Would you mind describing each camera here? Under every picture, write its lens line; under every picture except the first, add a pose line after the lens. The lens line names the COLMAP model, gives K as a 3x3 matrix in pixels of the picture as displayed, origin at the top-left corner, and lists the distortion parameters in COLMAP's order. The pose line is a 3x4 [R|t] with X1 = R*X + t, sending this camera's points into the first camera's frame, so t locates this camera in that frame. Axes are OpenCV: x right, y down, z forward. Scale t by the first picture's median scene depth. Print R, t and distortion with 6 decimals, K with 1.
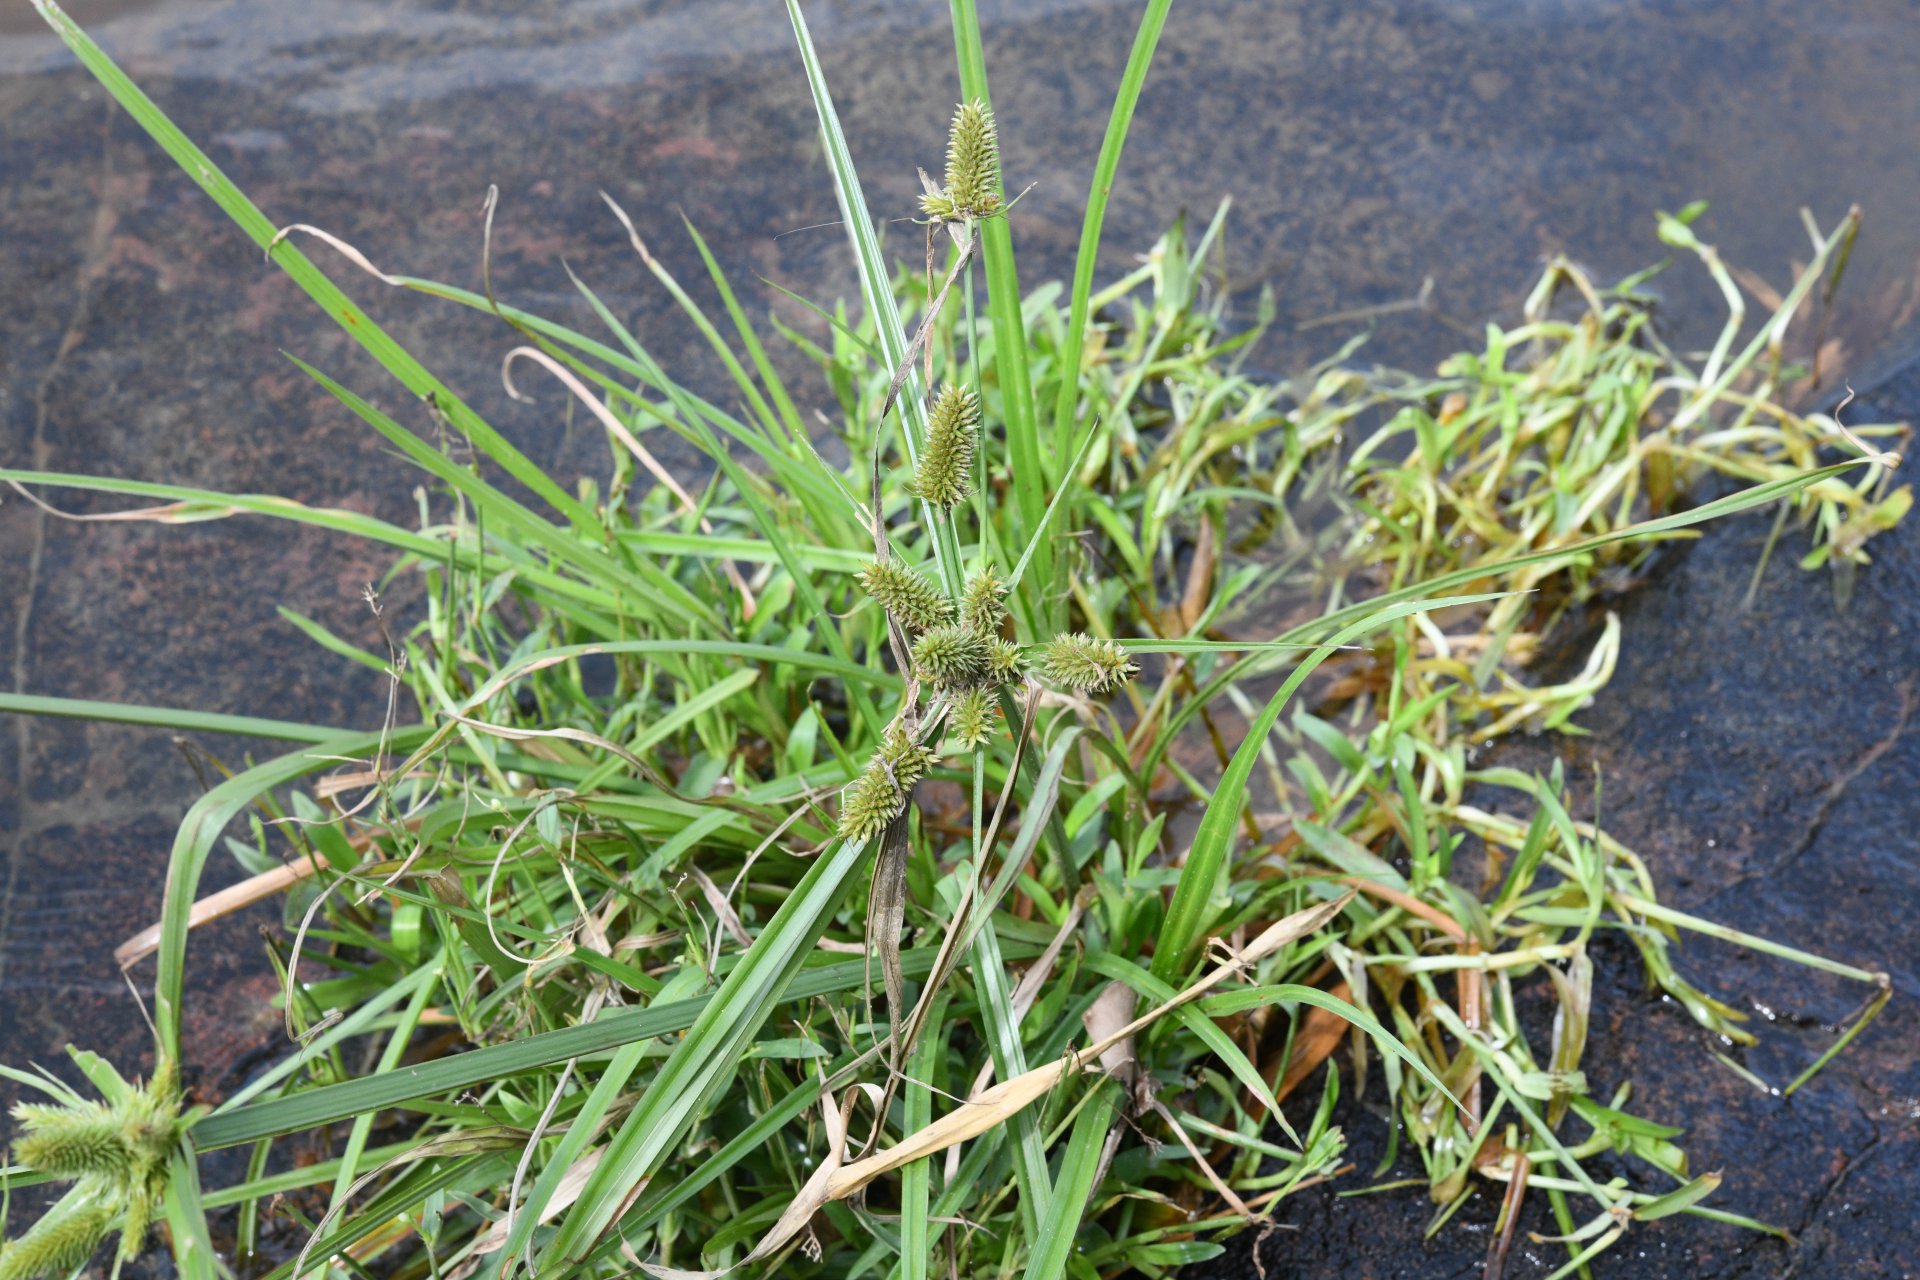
lens RADIAL K [[3085.2, 0, 960.0], [0, 3085.2, 640.0], [0, 0, 1]] dist [-0.053438, 0.126994]
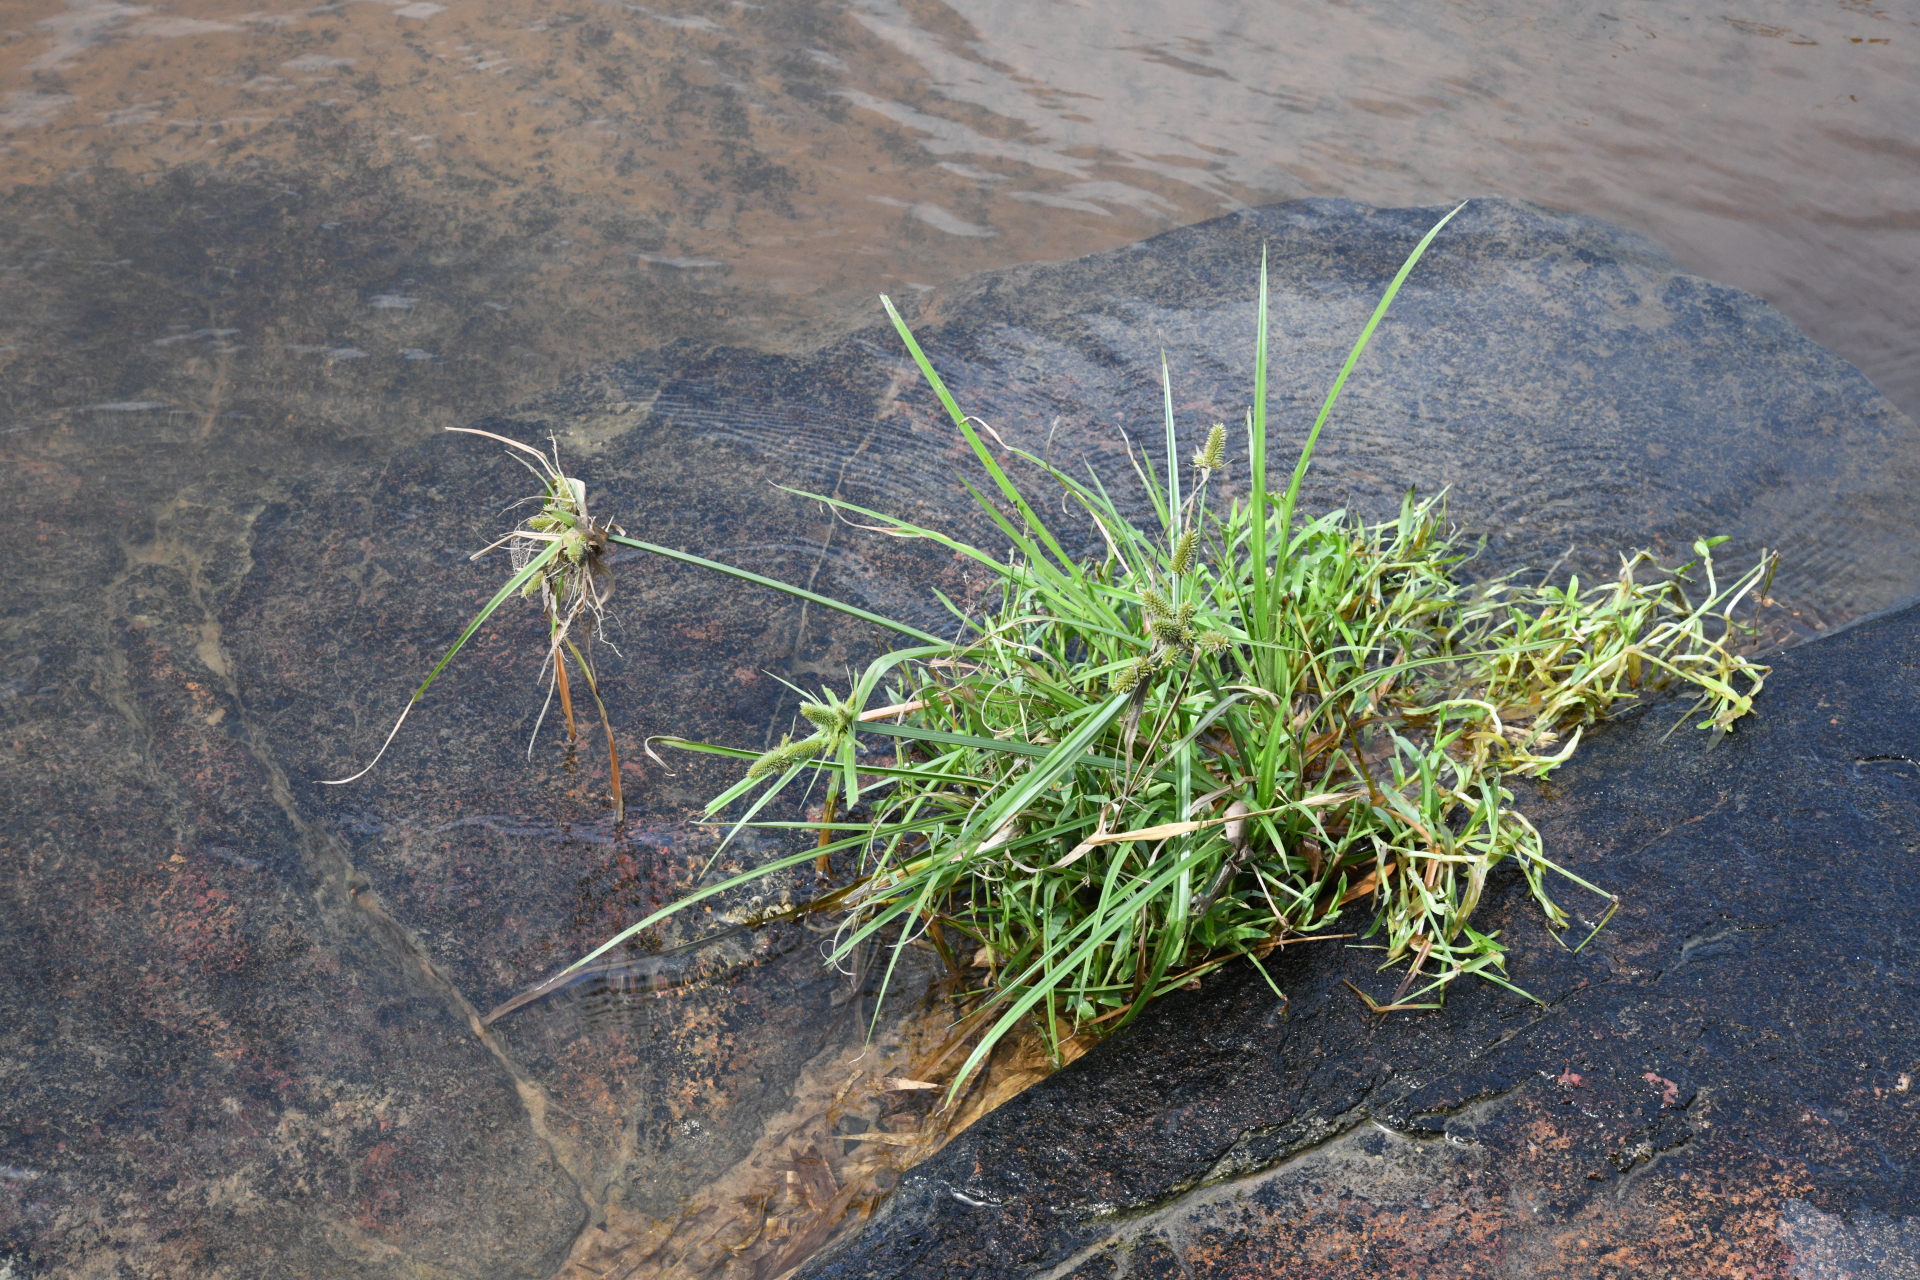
lens RADIAL K [[3085.2, 0, 960.0], [0, 3085.2, 640.0], [0, 0, 1]] dist [-0.053438, 0.126994]
pose [[0.954299, 0.195695, -0.225867, 0.294708], [-0.209170, 0.977175, -0.037113, 0.103138], [0.213449, 0.082662, 0.973451, -1.104848]]
